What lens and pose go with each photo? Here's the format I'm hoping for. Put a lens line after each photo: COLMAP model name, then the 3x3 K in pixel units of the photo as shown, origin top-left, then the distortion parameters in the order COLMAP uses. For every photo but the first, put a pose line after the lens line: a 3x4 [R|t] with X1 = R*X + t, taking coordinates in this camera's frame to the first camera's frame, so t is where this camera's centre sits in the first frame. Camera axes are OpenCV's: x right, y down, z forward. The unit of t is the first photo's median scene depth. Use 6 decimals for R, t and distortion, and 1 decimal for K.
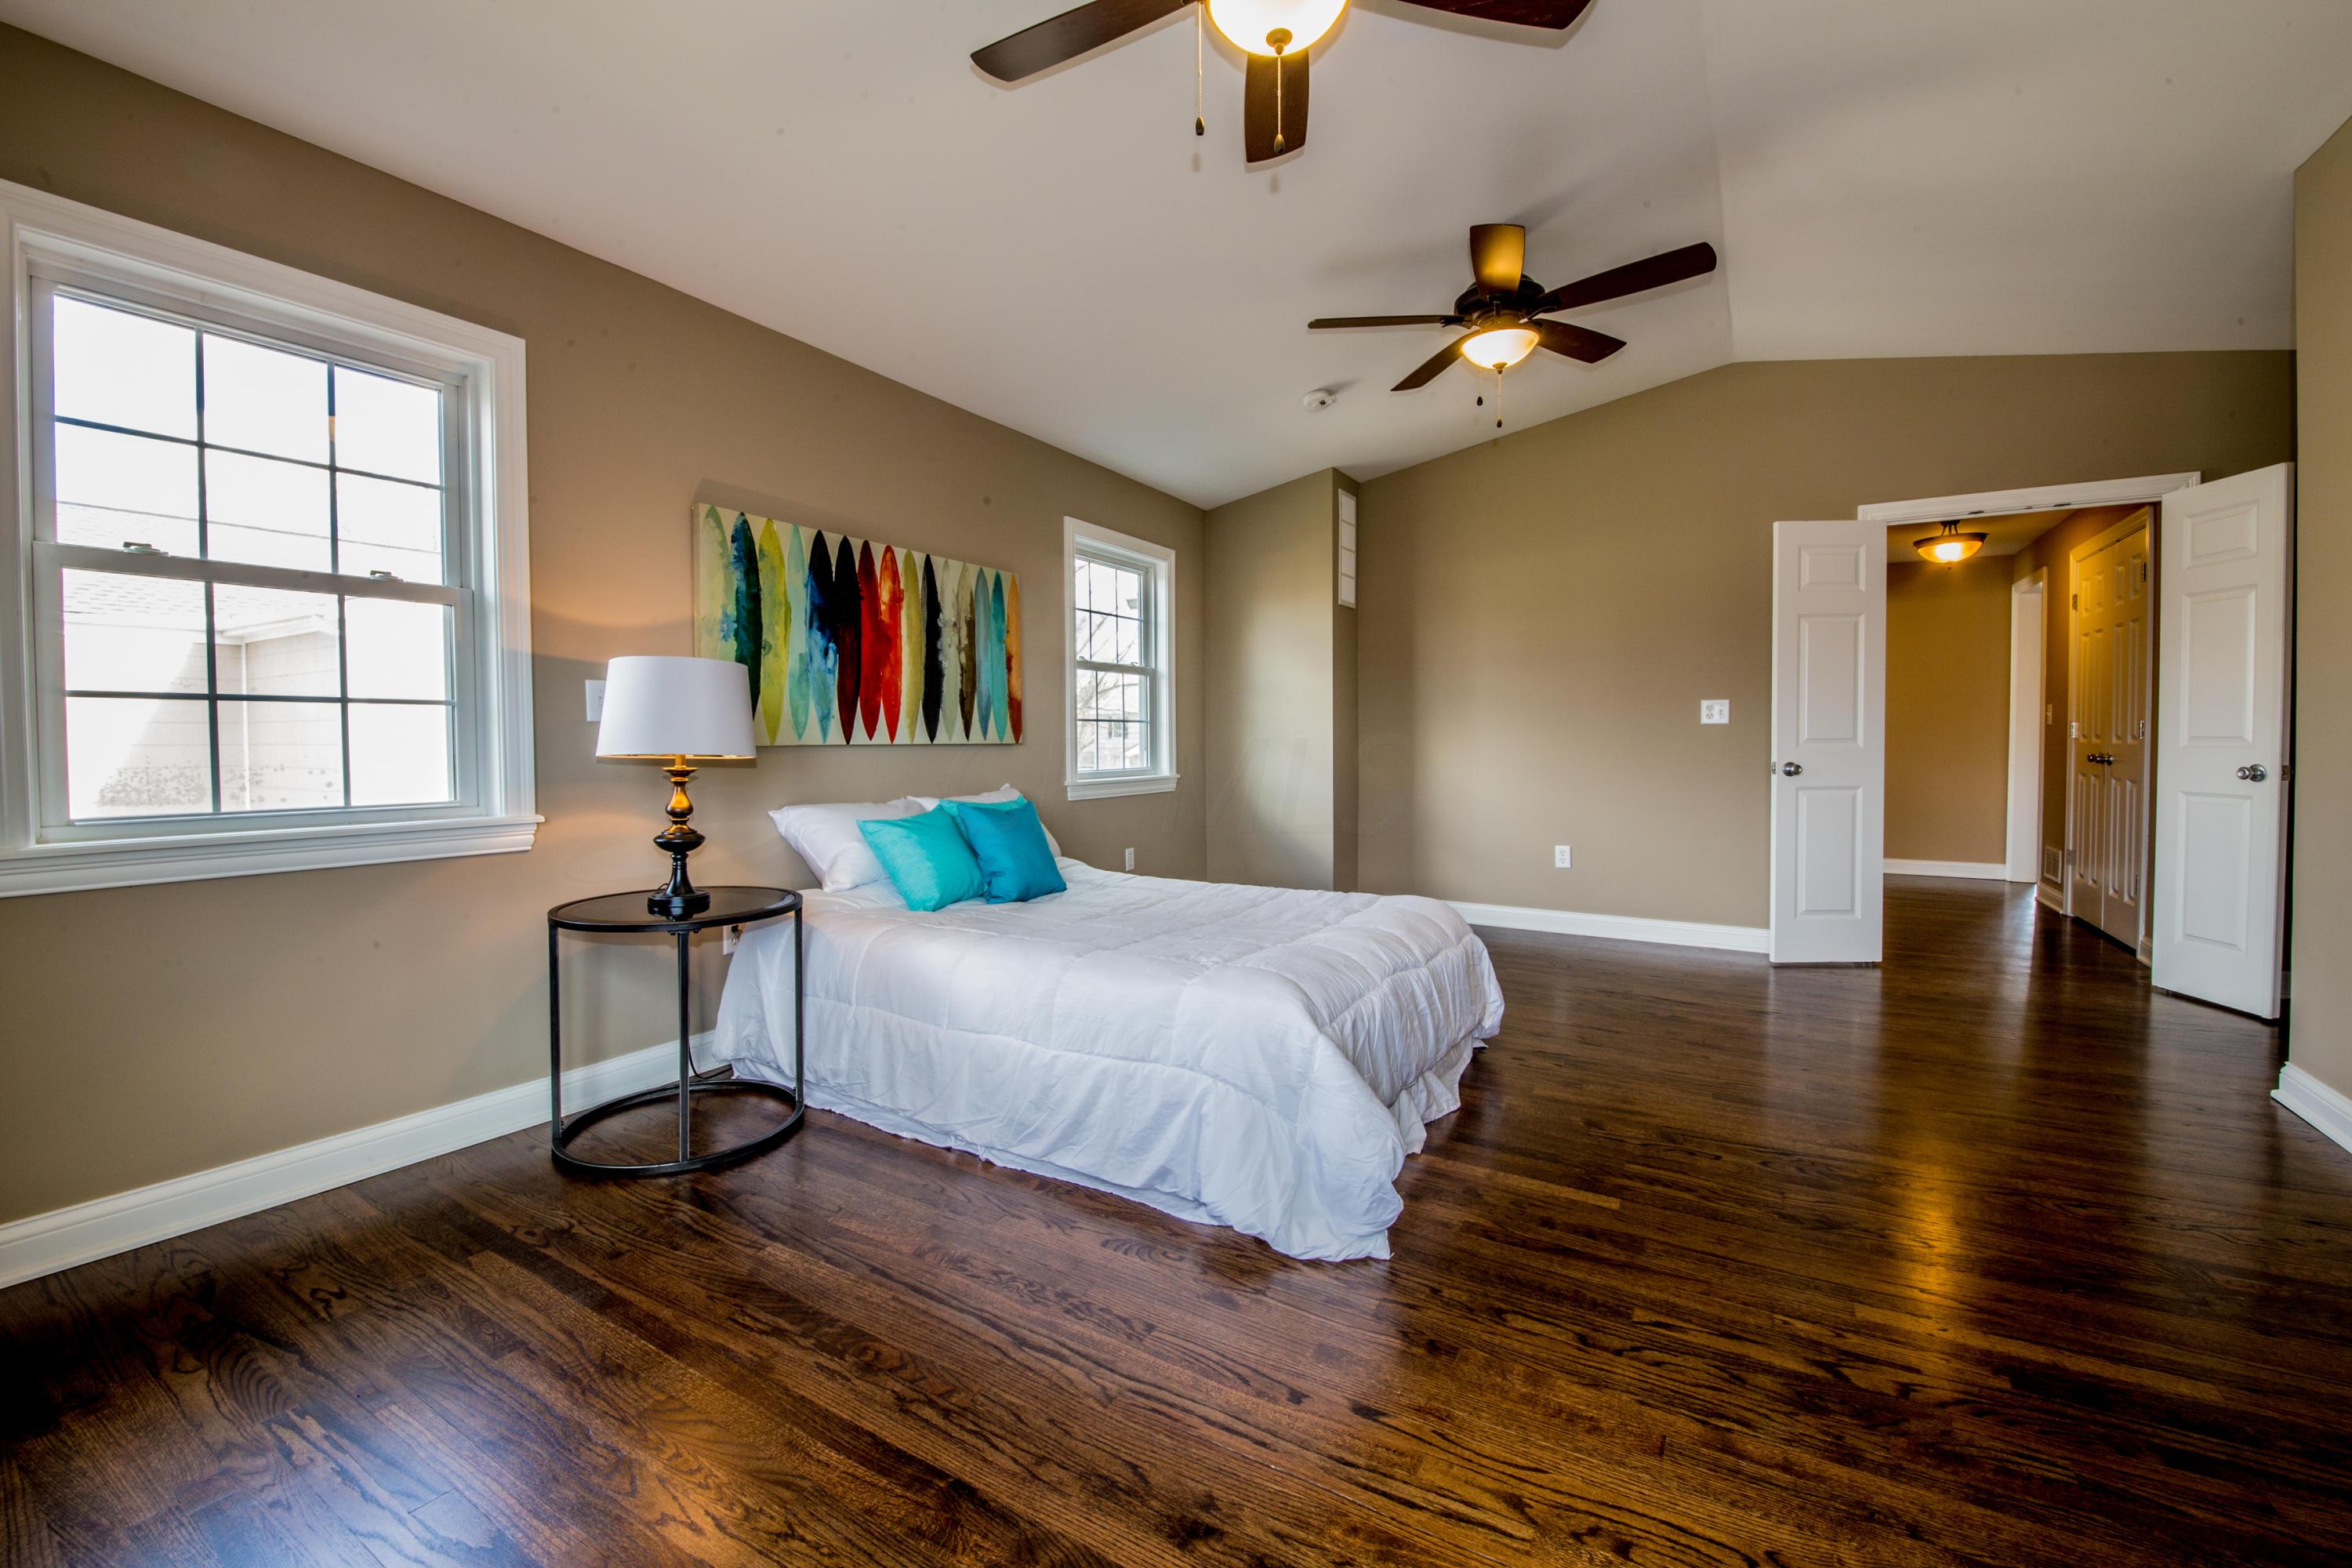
lens RADIAL K [[974.0, 0, 1169.3], [0, 974.0, 775.8], [0, 0, 1]] dist [0.044198, -0.041576]
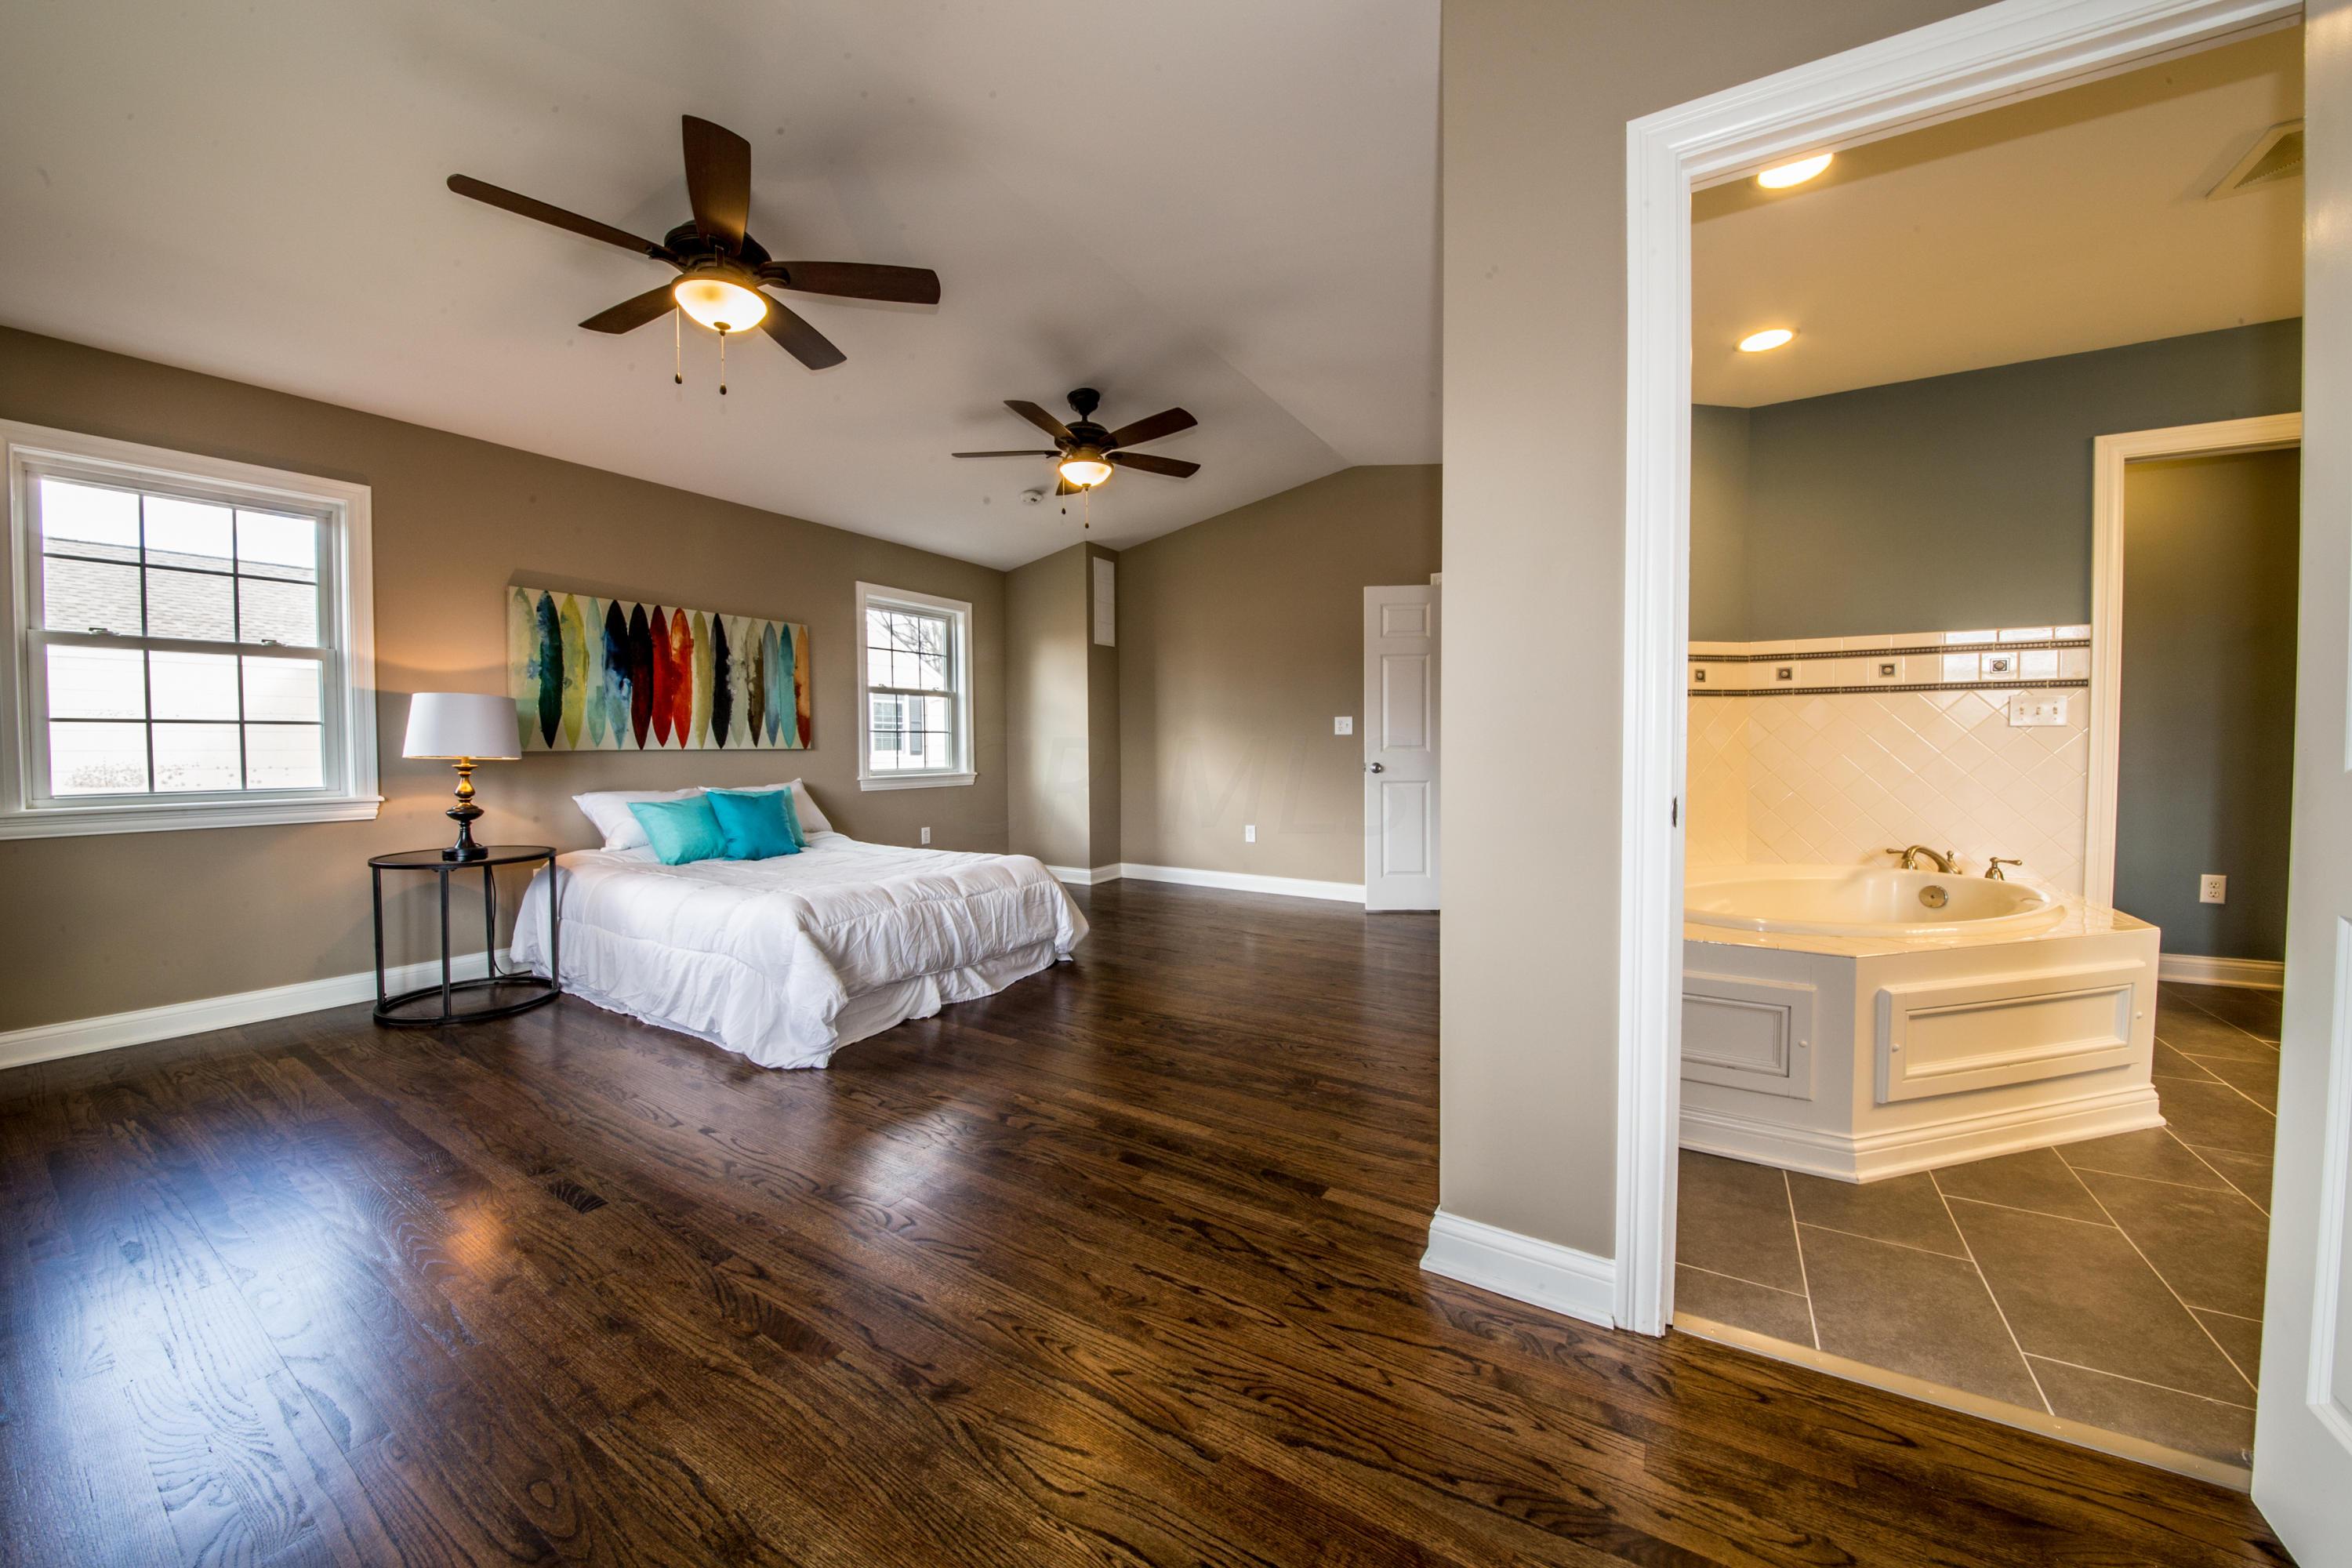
lens RADIAL K [[834.1, 0, 1166.8], [0, 834.1, 776.2], [0, 0, 1]] dist [0.000452, -0.012596]
pose [[0.999973, 0.000205, -0.007299, 0.495864], [-0.000211, 1.000000, -0.000781, 0.008159], [0.007299, 0.000783, 0.999973, -0.227411]]
